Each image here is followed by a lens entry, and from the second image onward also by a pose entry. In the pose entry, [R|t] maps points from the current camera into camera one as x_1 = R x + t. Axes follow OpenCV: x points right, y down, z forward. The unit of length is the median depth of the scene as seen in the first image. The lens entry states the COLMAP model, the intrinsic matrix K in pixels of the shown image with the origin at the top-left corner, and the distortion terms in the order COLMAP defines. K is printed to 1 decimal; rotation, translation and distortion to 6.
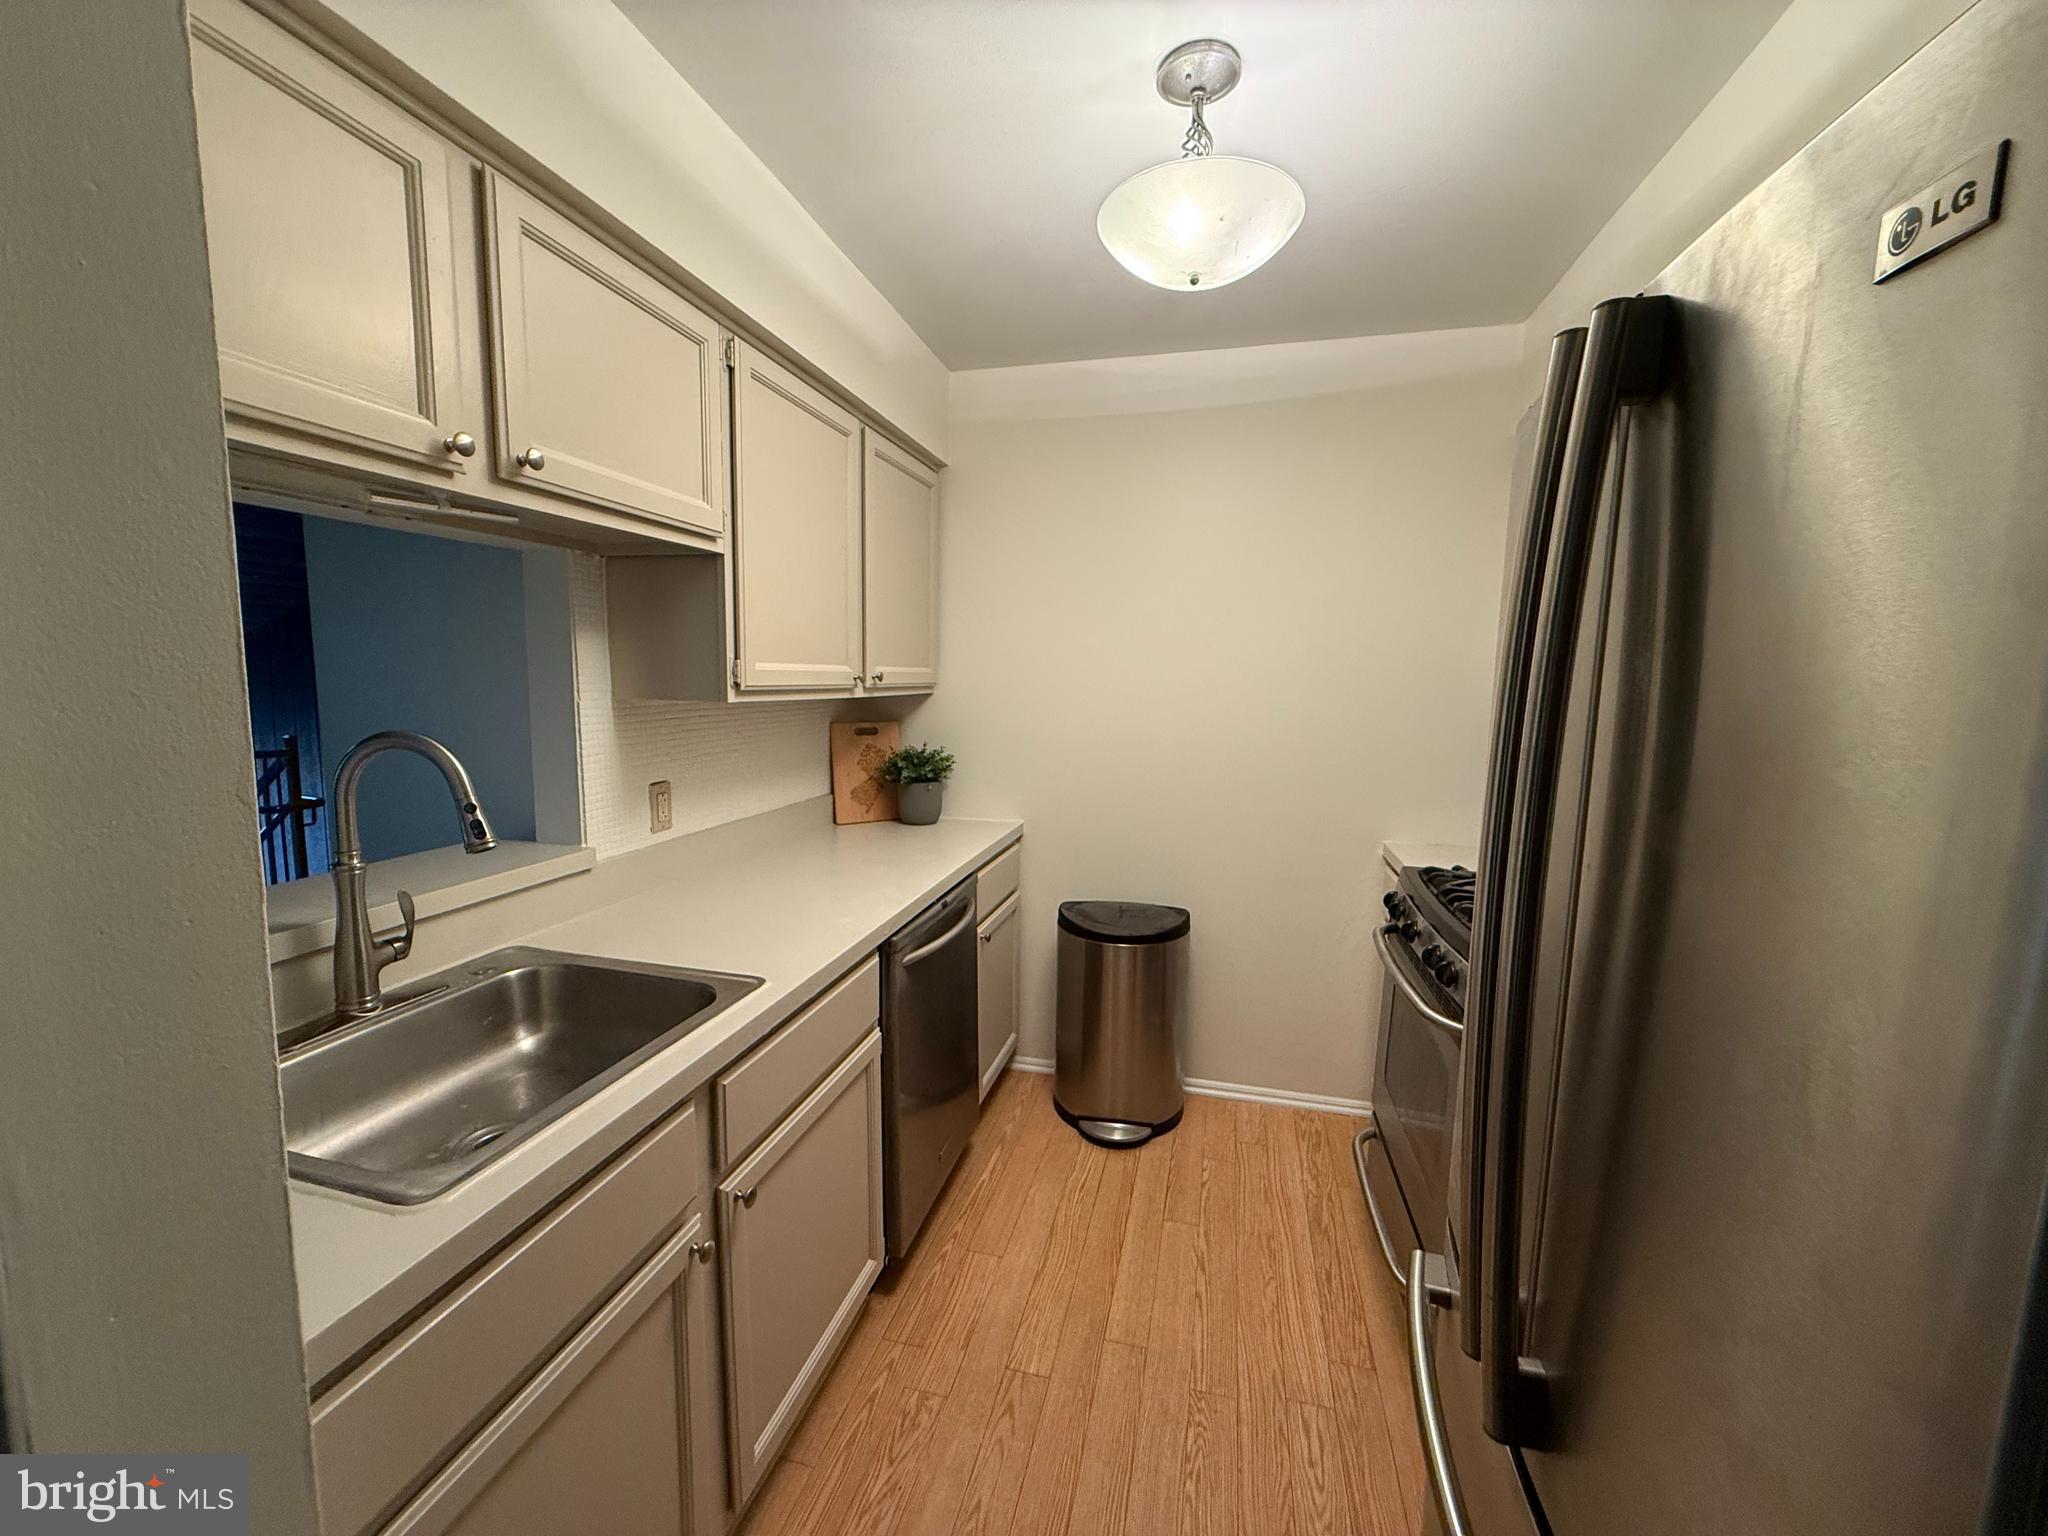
lens RADIAL K [[797.3, 0, 1018.6], [0, 797.3, 776.1], [0, 0, 1]] dist [0.009998, -0.005470]
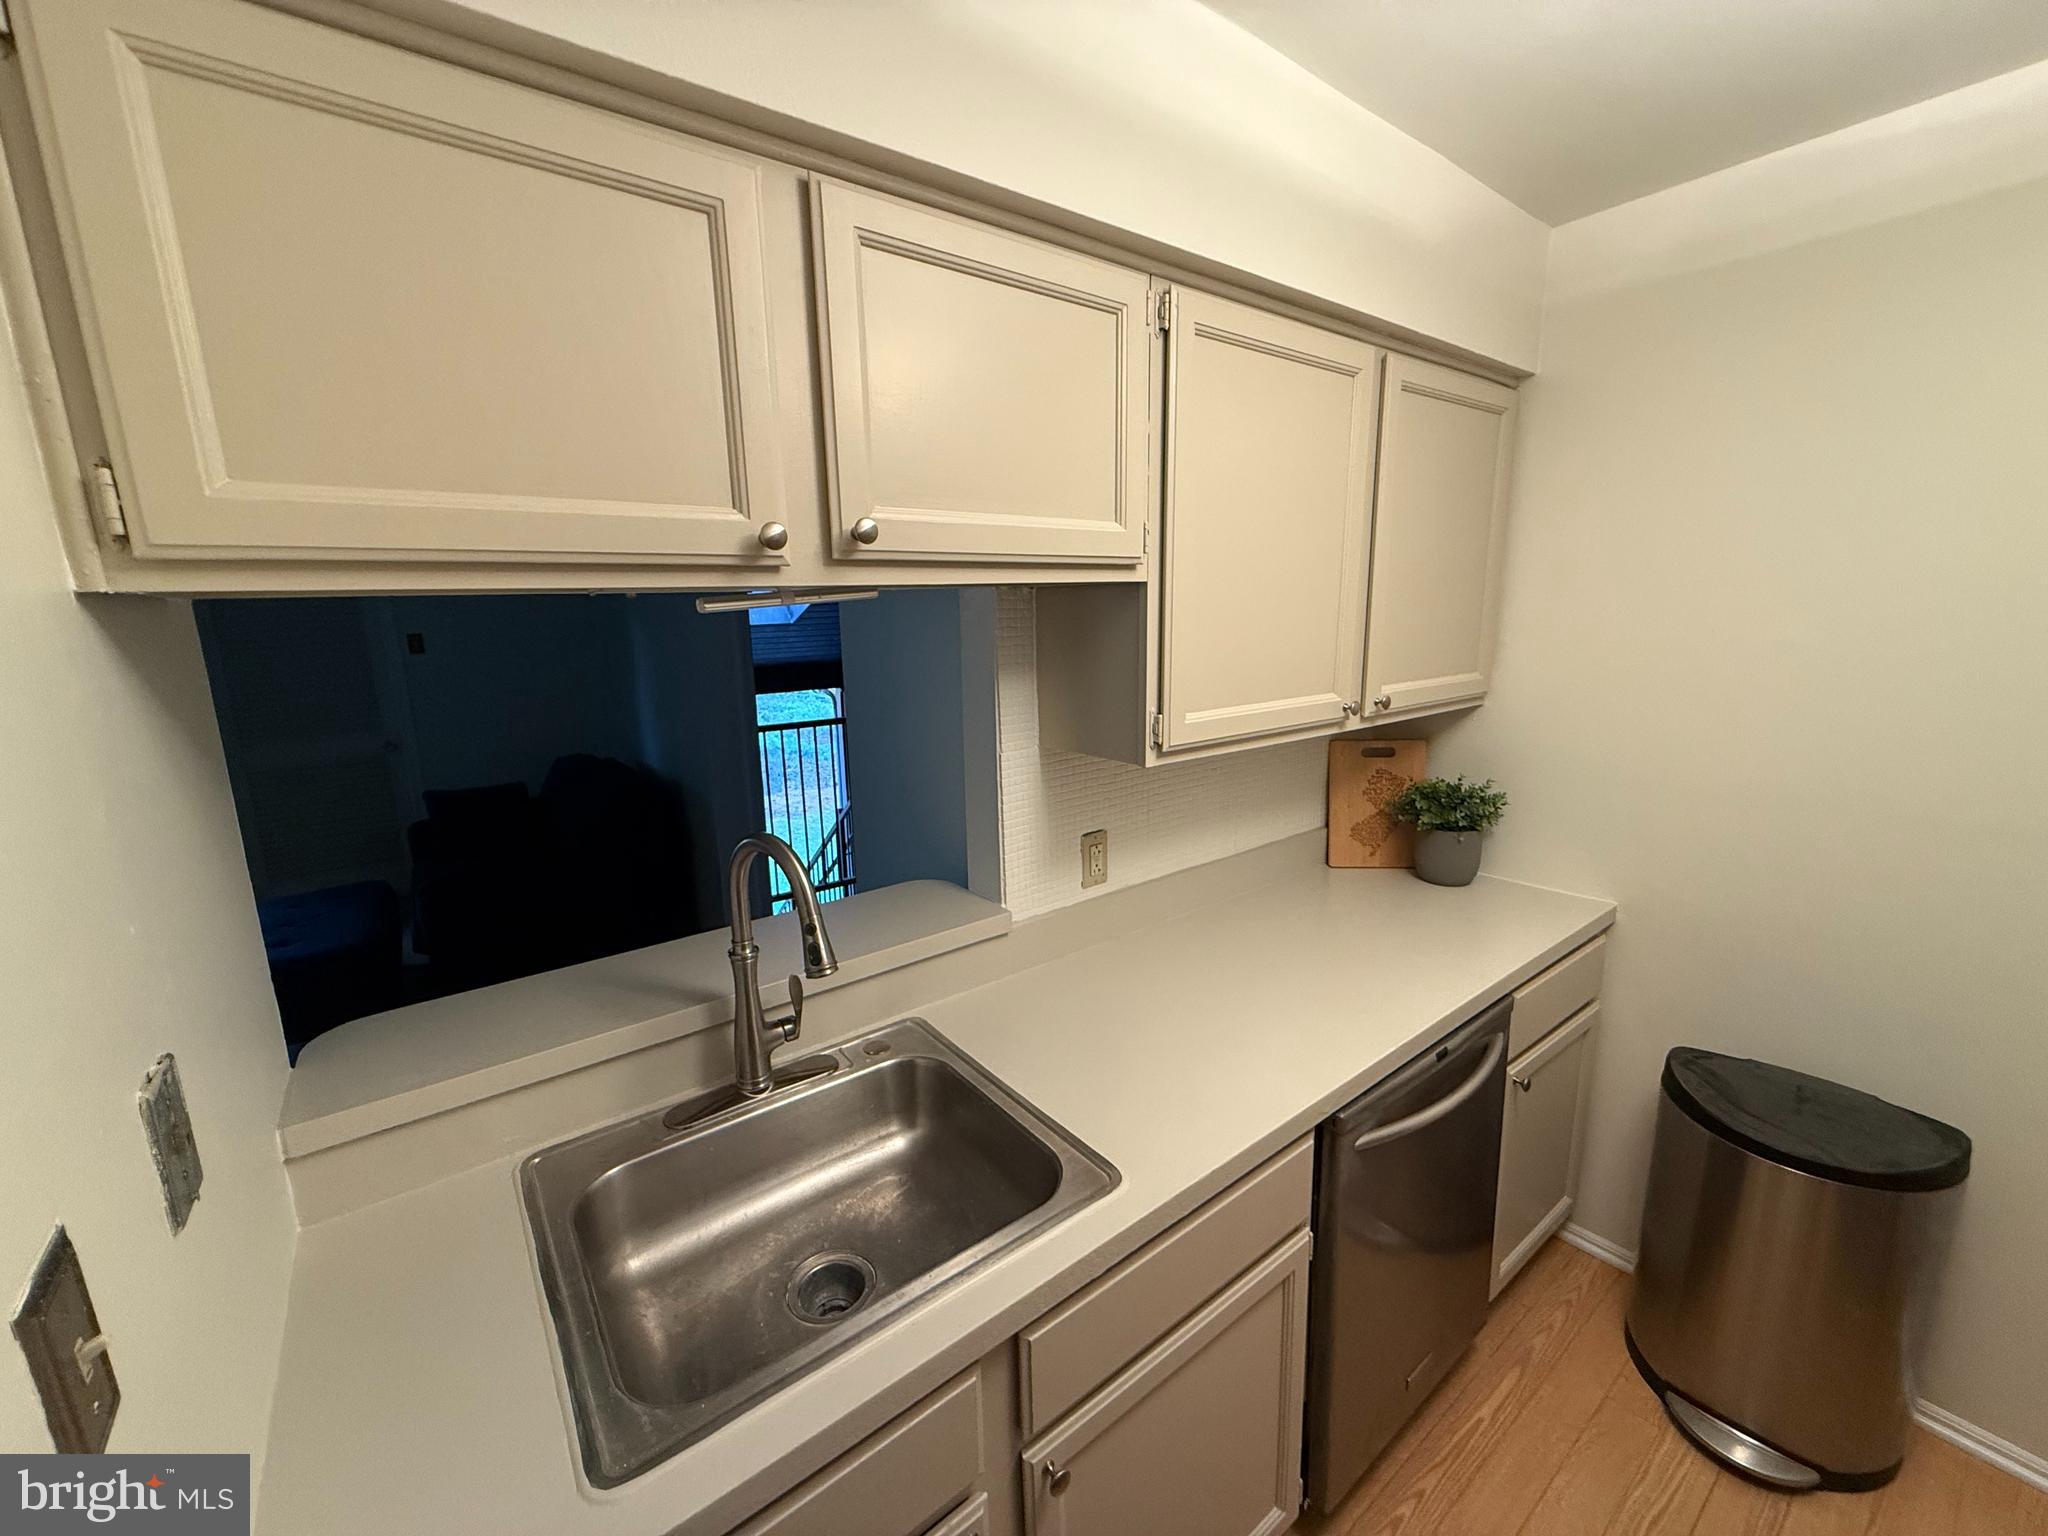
lens RADIAL K [[816.5, 0, 1023.5], [0, 816.5, 776.2], [0, 0, 1]] dist [0.001962, -0.000013]
pose [[0.788594, 0.091830, -0.608018, 0.029947], [-0.045770, 0.994809, 0.090884, -0.130979], [0.613208, -0.043842, 0.788704, 0.244689]]
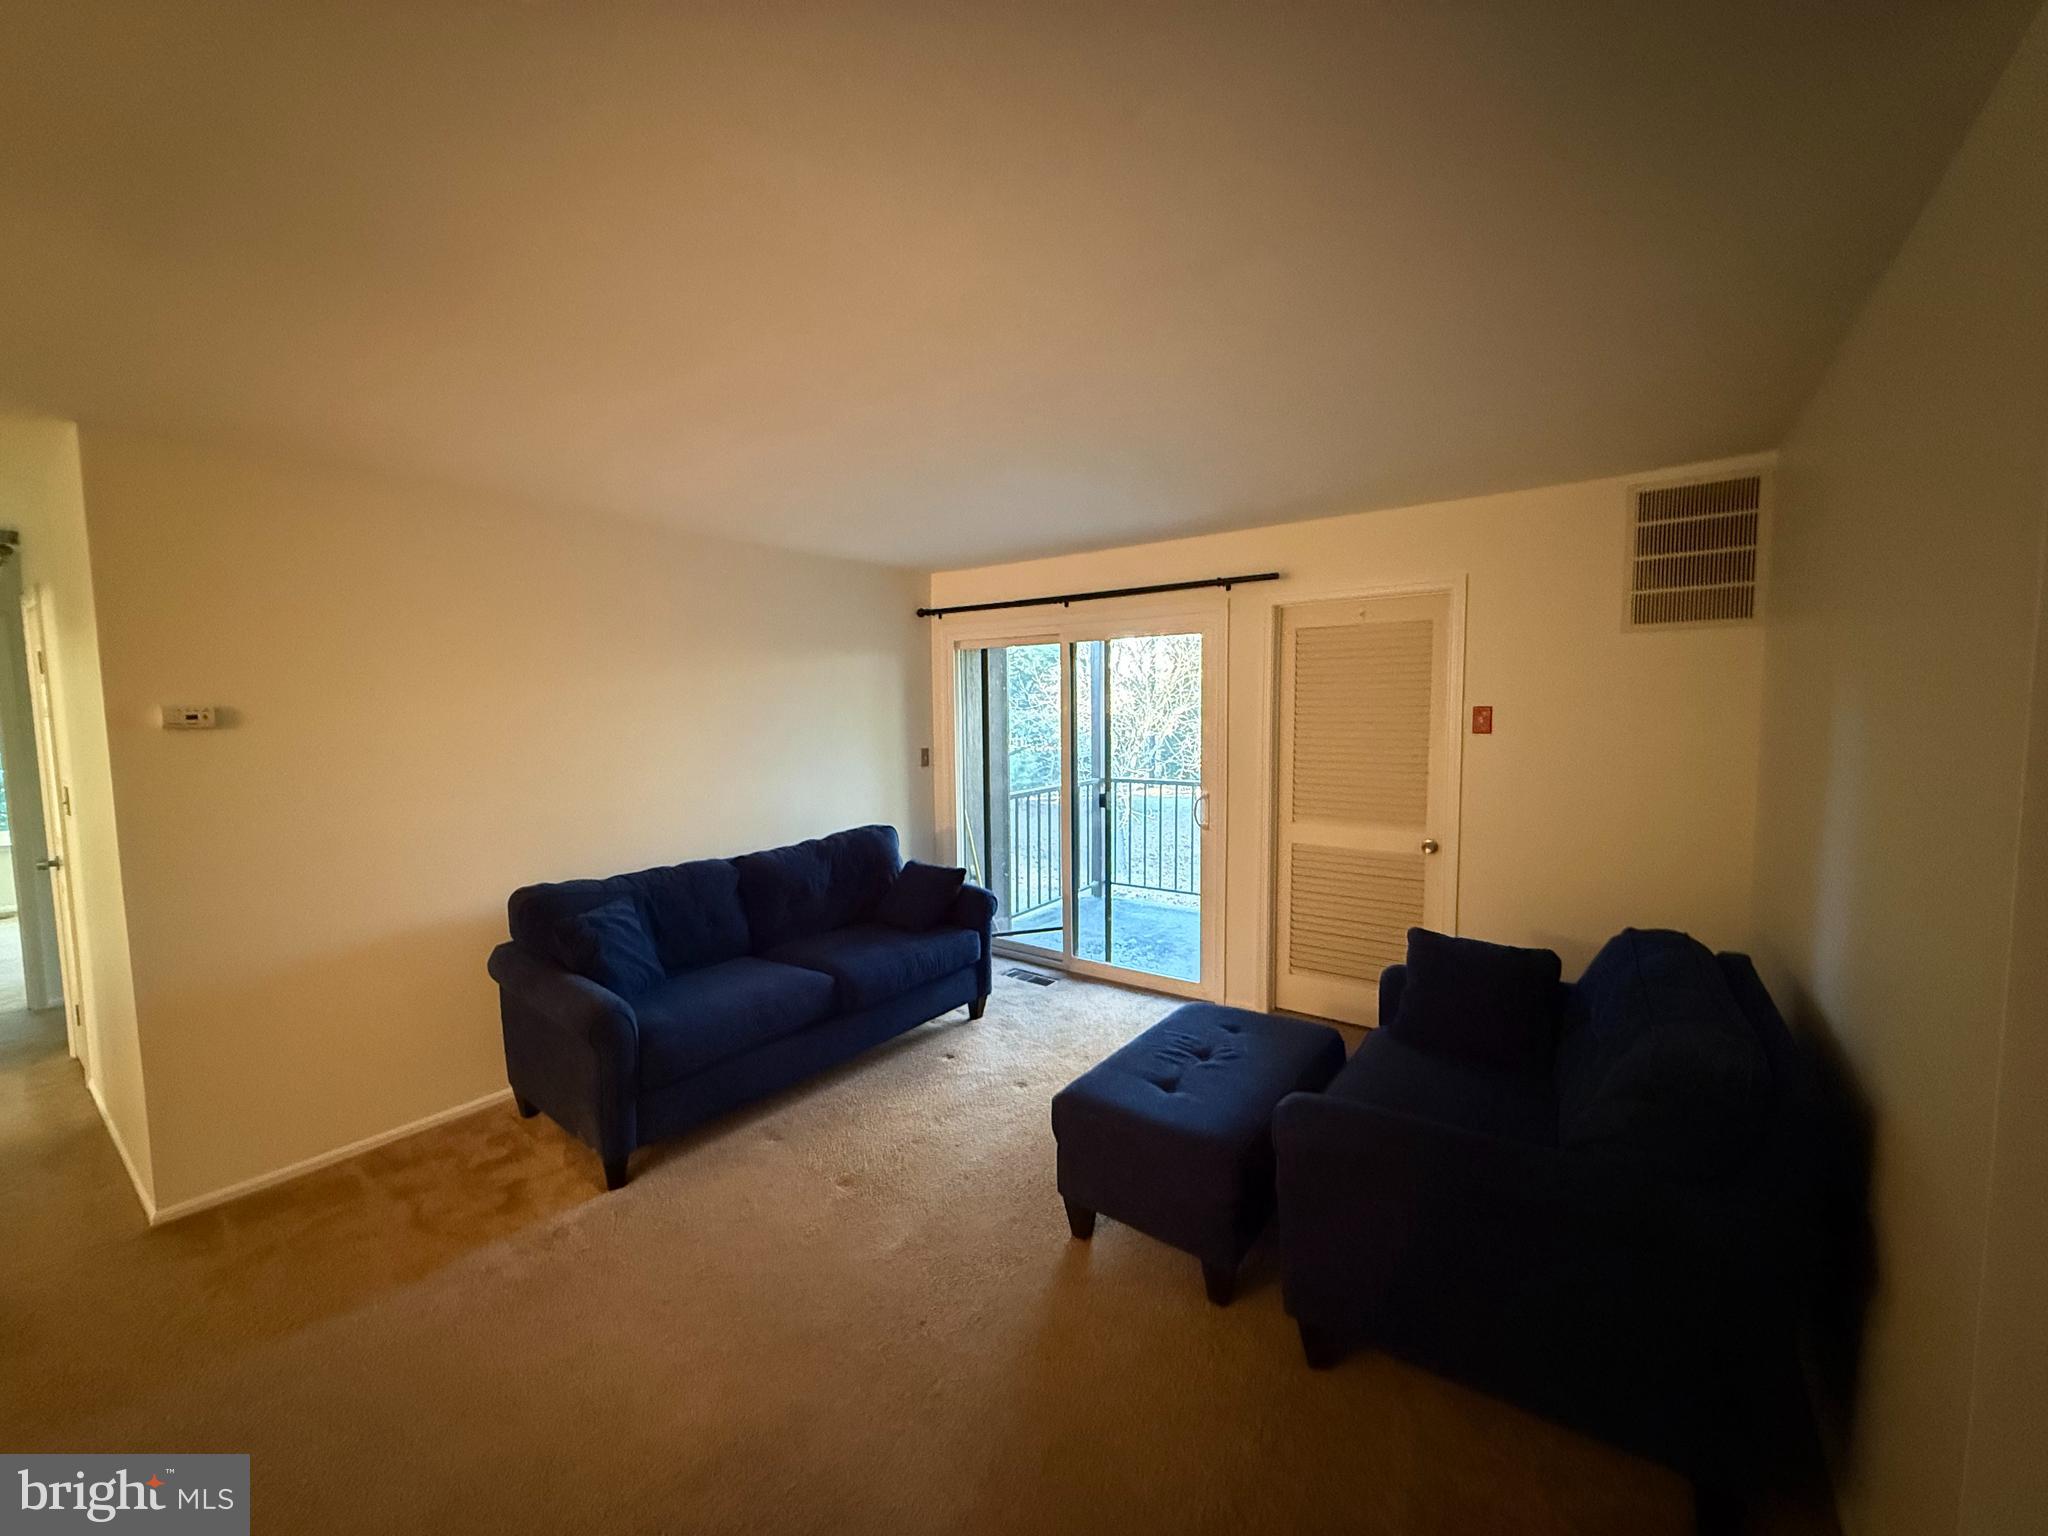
lens RADIAL K [[810.6, 0, 1013.9], [0, 810.6, 768.2], [0, 0, 1]] dist [-0.002434, -0.000384]
pose [[-0.369530, 0.064414, -0.926984, -0.893543], [-0.107299, 0.987963, 0.111425, -0.207125], [0.923003, 0.140639, -0.358171, 0.794010]]
